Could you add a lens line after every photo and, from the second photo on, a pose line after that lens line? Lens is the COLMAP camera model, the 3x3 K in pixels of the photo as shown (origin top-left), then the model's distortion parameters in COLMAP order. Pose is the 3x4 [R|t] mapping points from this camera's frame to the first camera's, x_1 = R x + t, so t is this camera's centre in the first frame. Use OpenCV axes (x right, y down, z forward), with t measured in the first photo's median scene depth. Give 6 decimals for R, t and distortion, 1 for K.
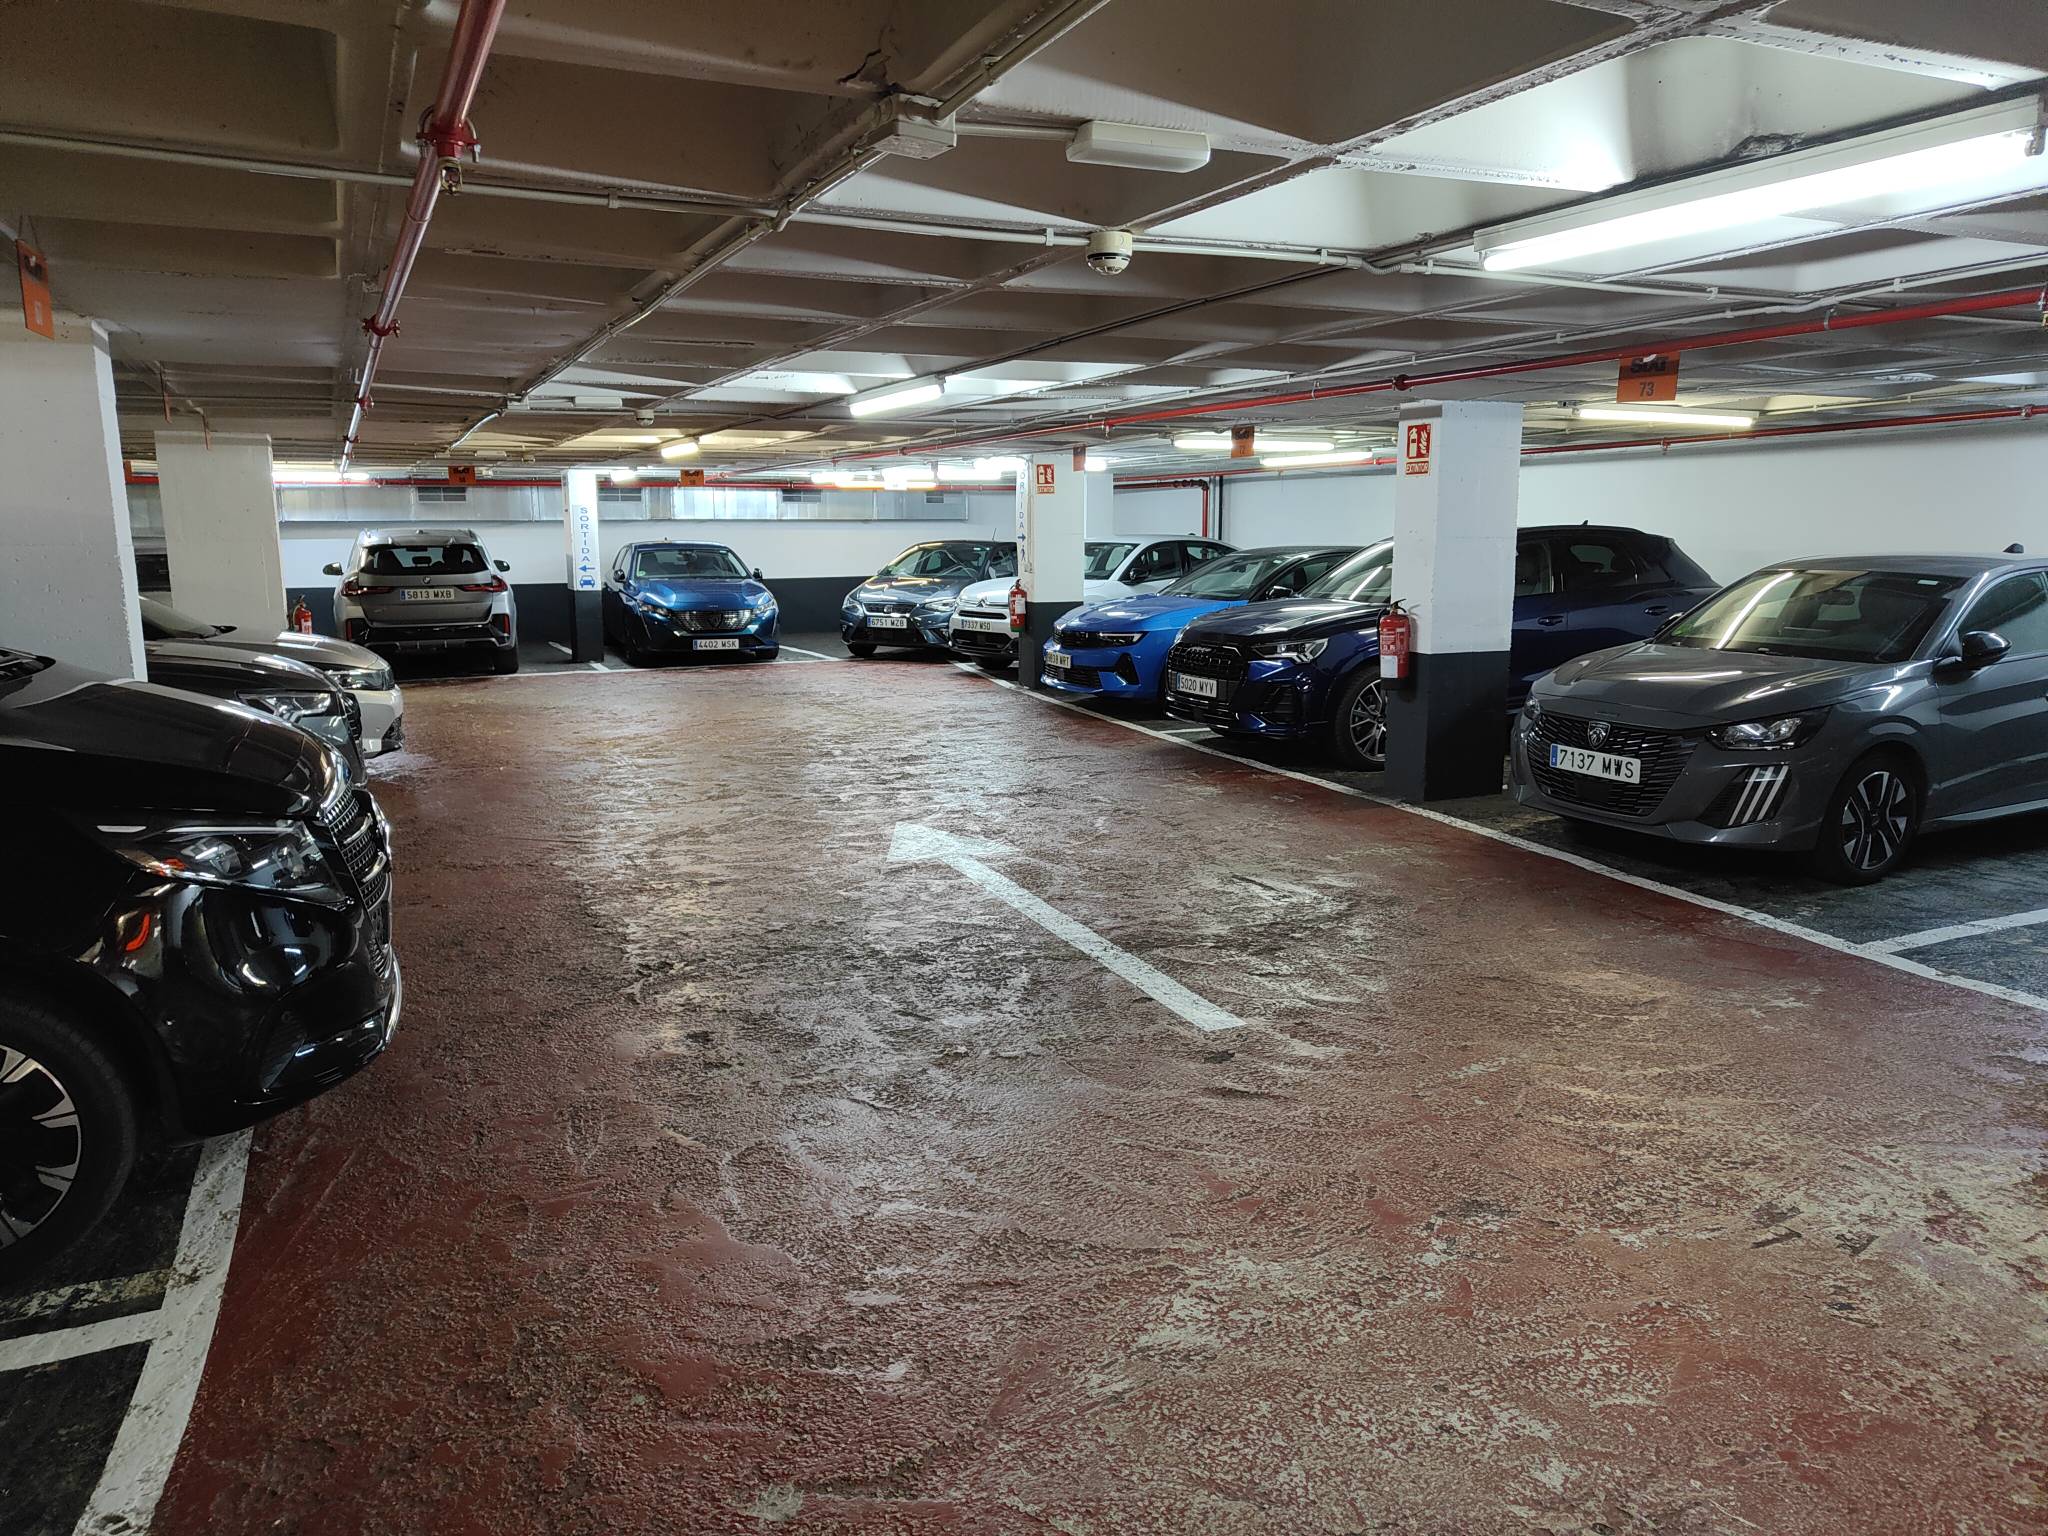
lens RADIAL K [[1391.5, 0, 1016.0], [0, 1391.5, 775.0], [0, 0, 1]] dist [0.018607, 0.000751]
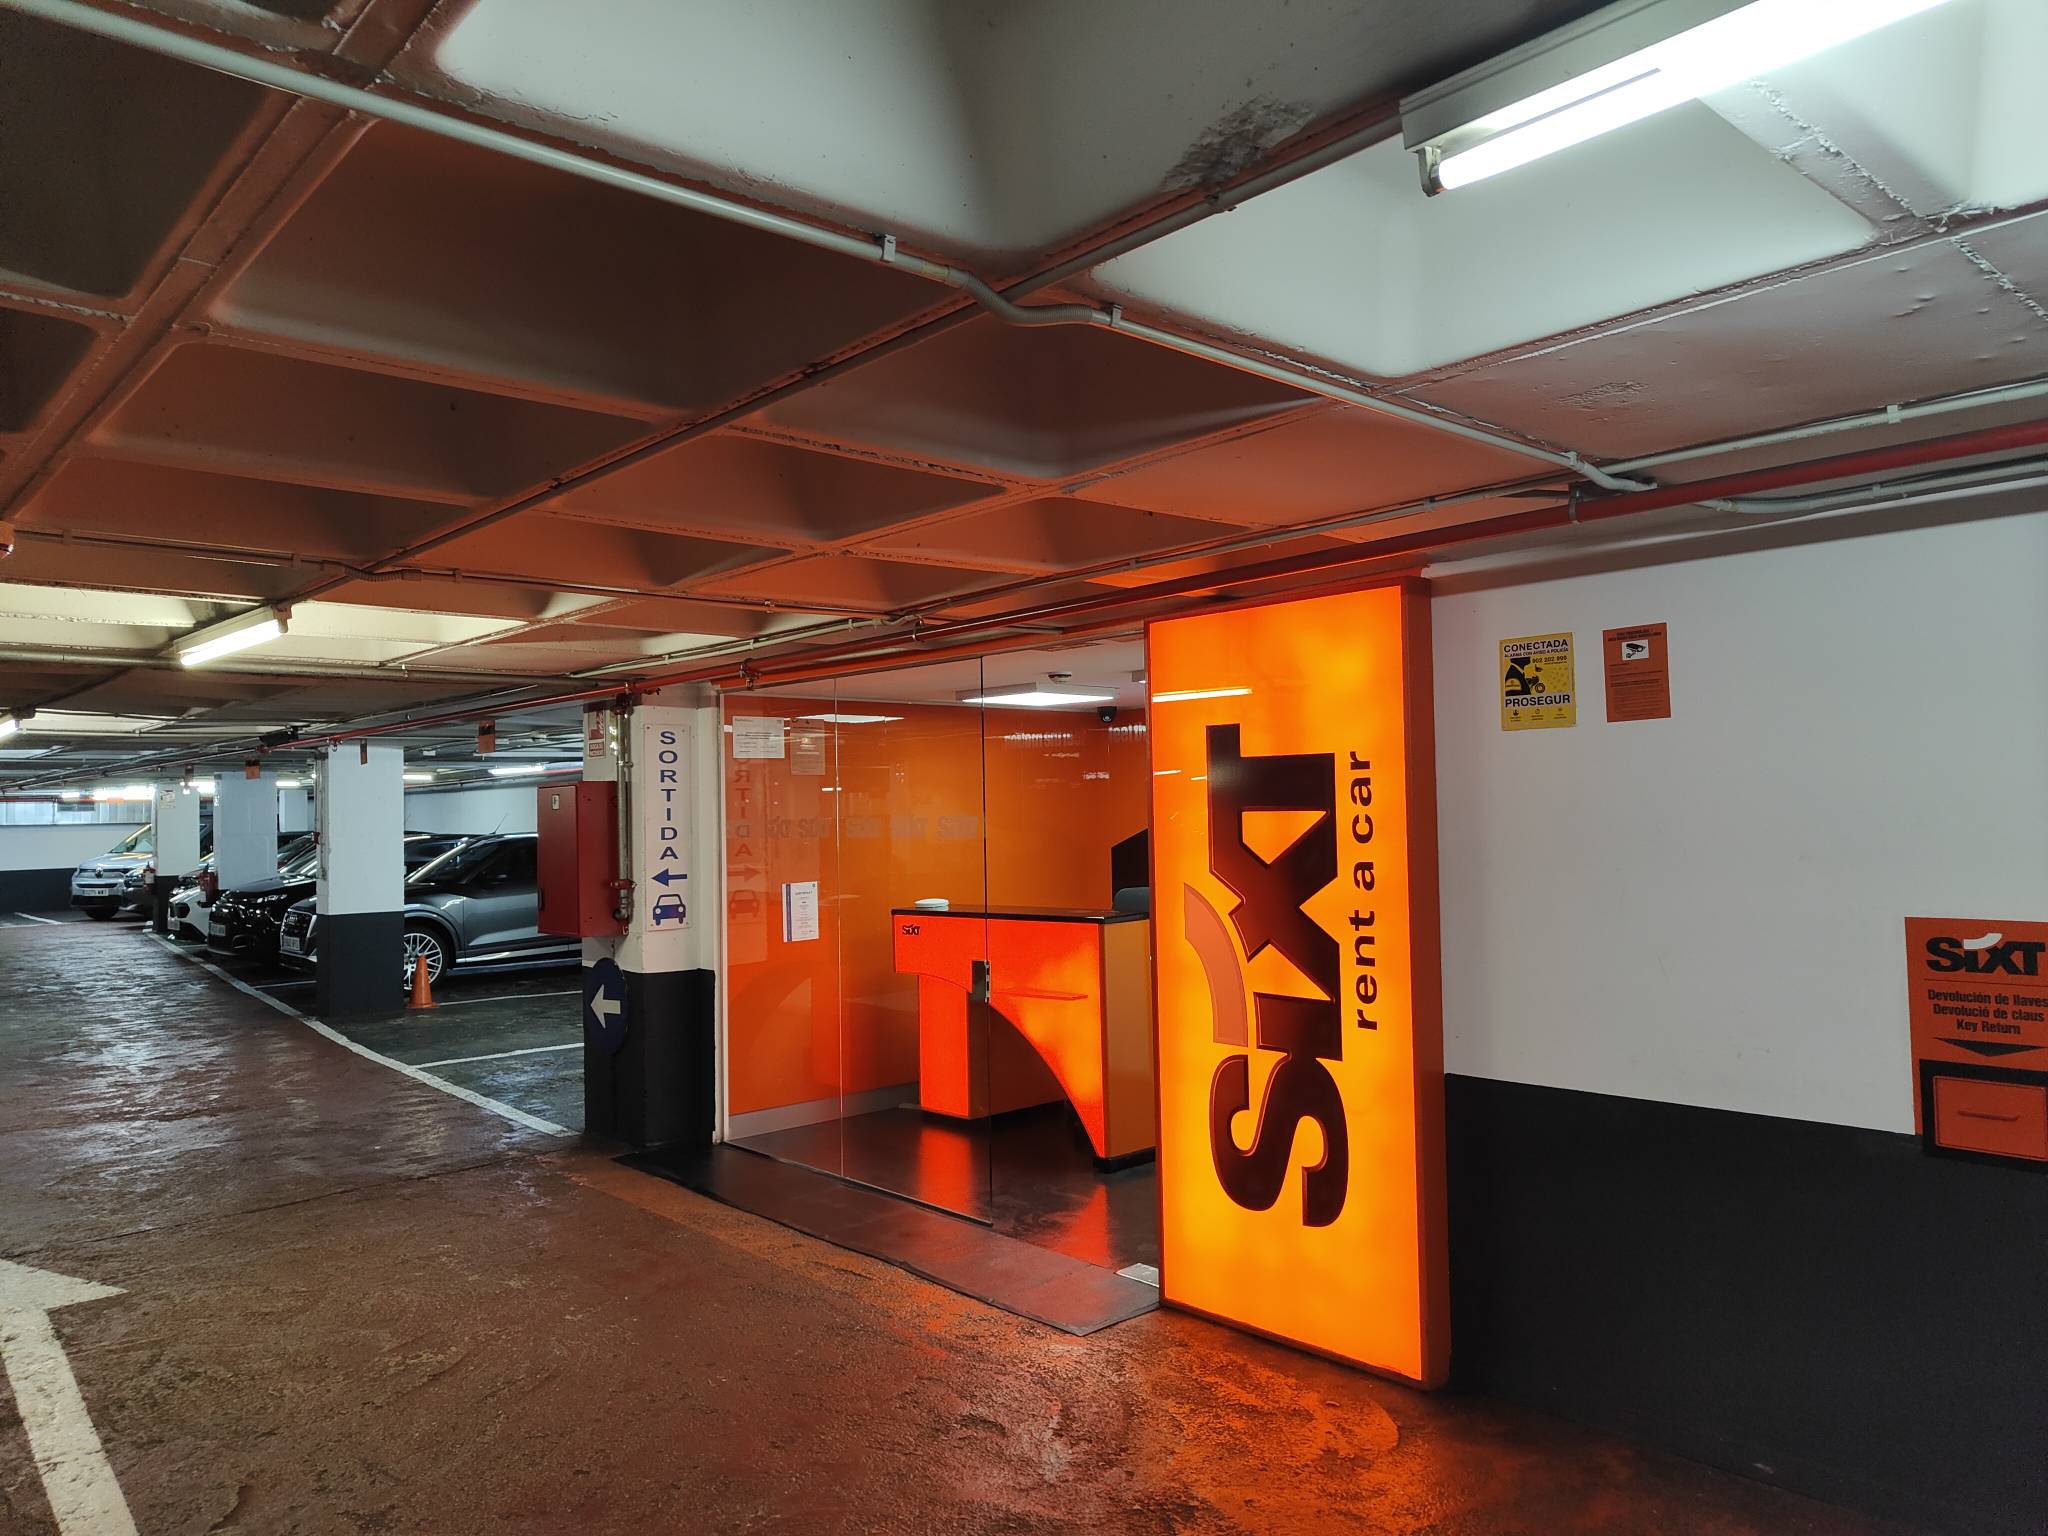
lens RADIAL K [[1391.5, 0, 1019.7], [0, 1391.5, 765.6], [0, 0, 1]] dist [0.018607, 0.000751]
pose [[0.960035, -0.012753, 0.279588, 0.421799], [0.069508, 0.978528, -0.194038, 0.107887], [-0.271111, 0.205717, 0.940308, -0.653521]]
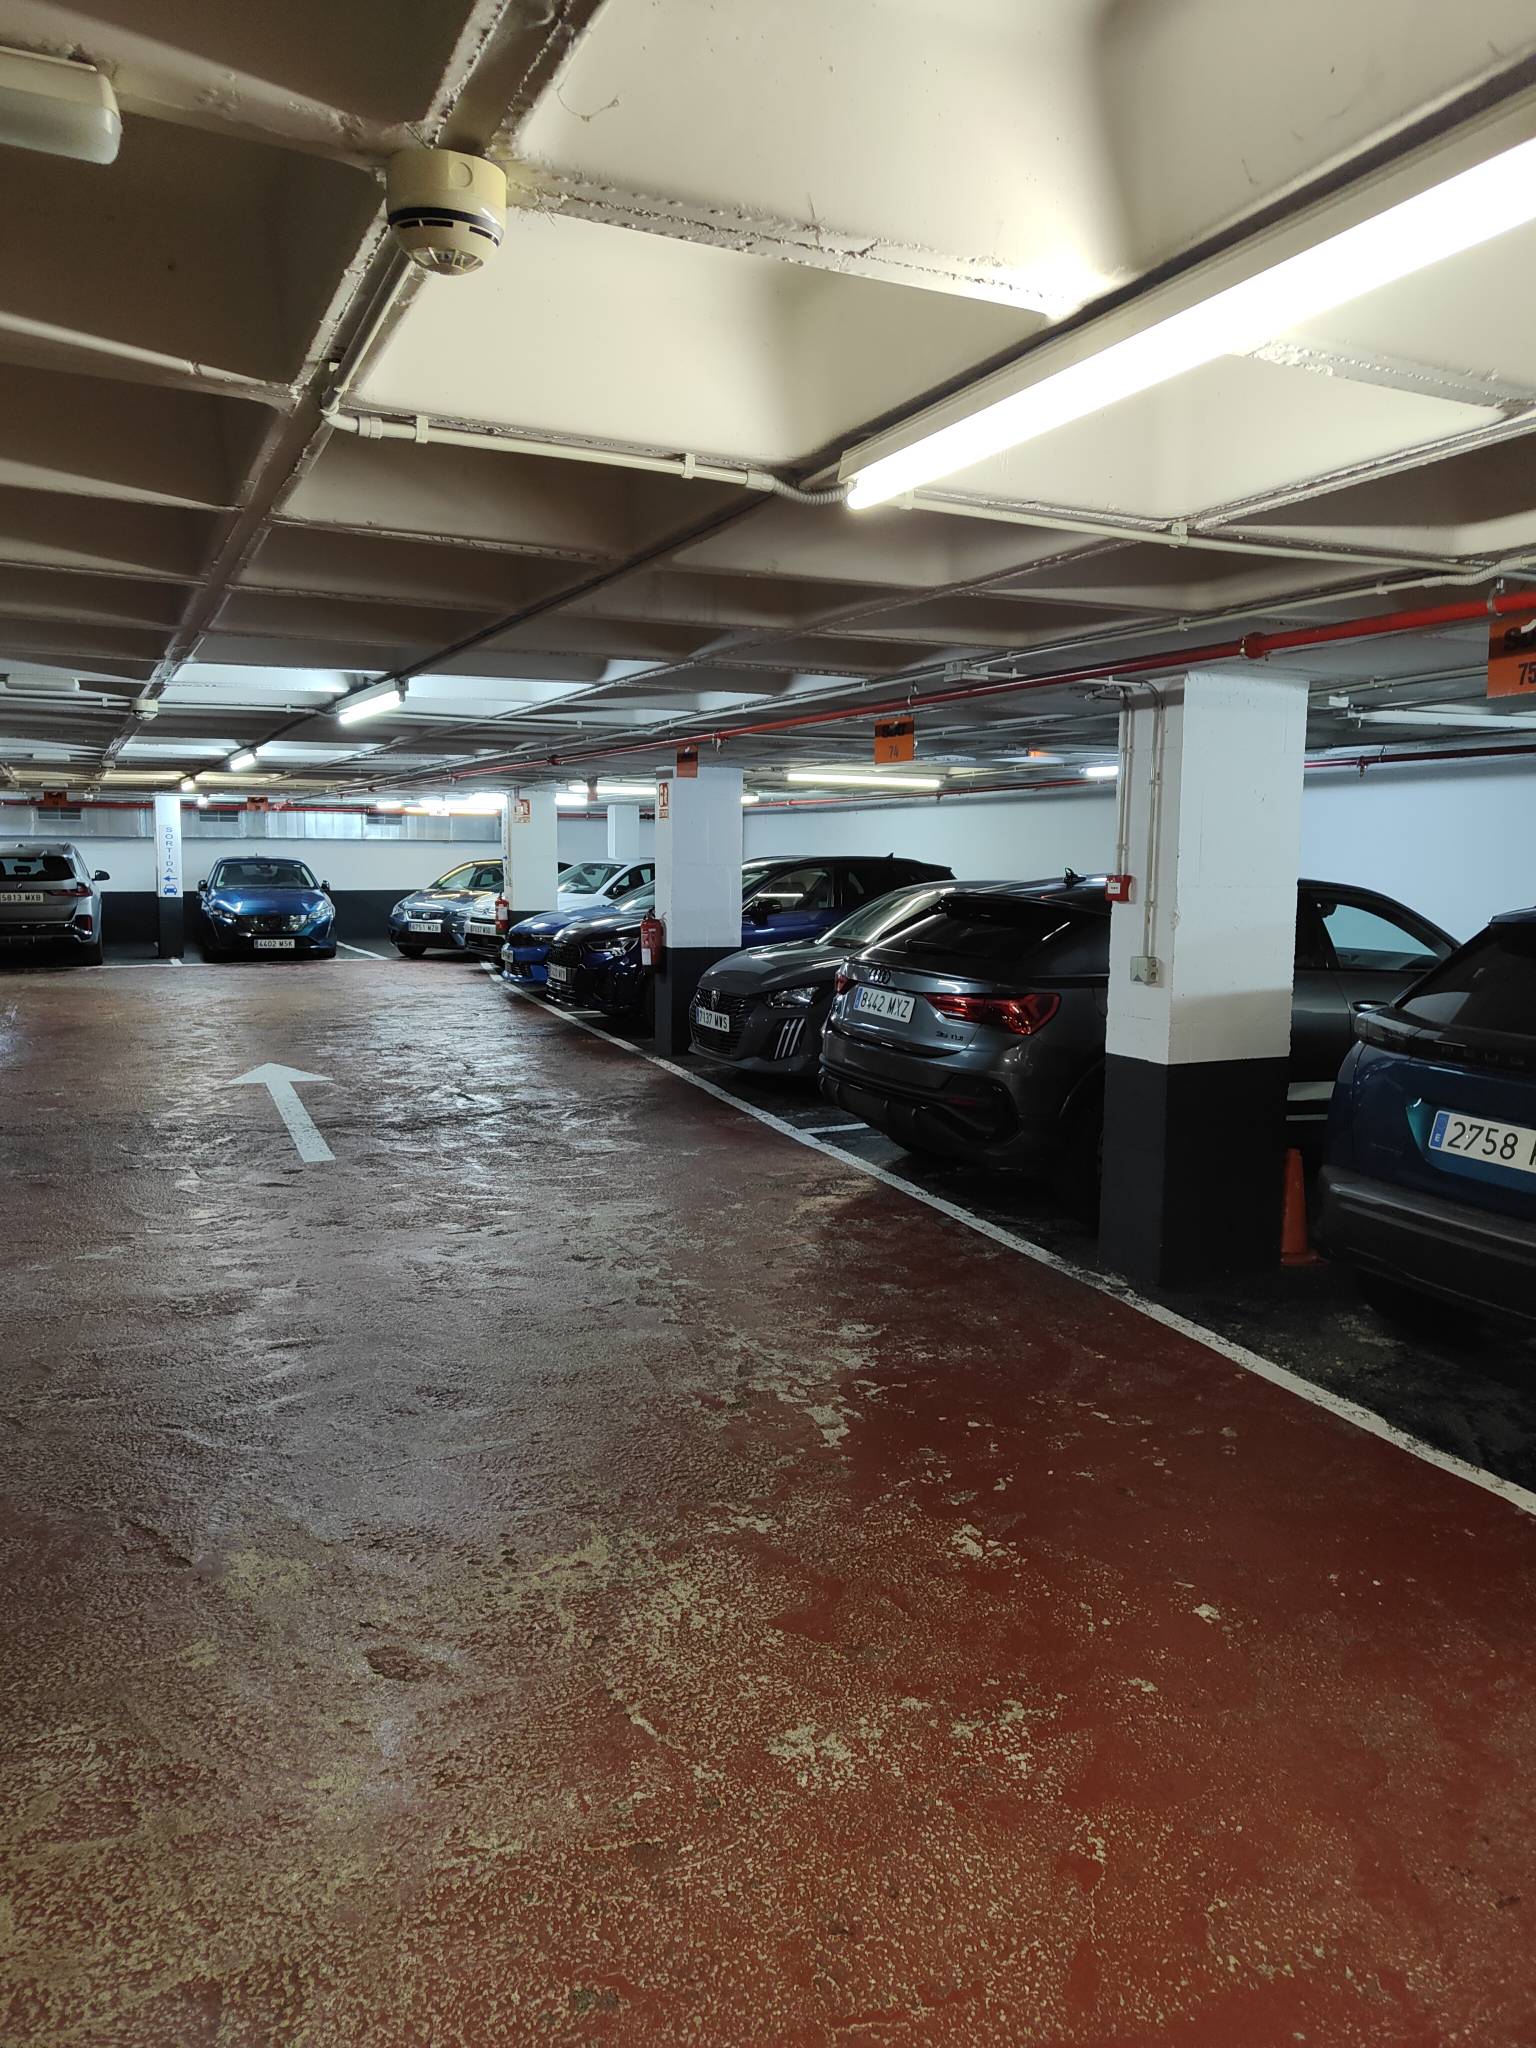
lens RADIAL K [[1391.5, 0, 774.3], [0, 1391.5, 1016.4], [0, 0, 1]] dist [0.018607, 0.000751]
pose [[0.999743, 0.012021, 0.019215, 0.182472], [-0.010956, 0.998451, -0.054550, 0.027039], [-0.019841, 0.054326, 0.998326, -0.182441]]
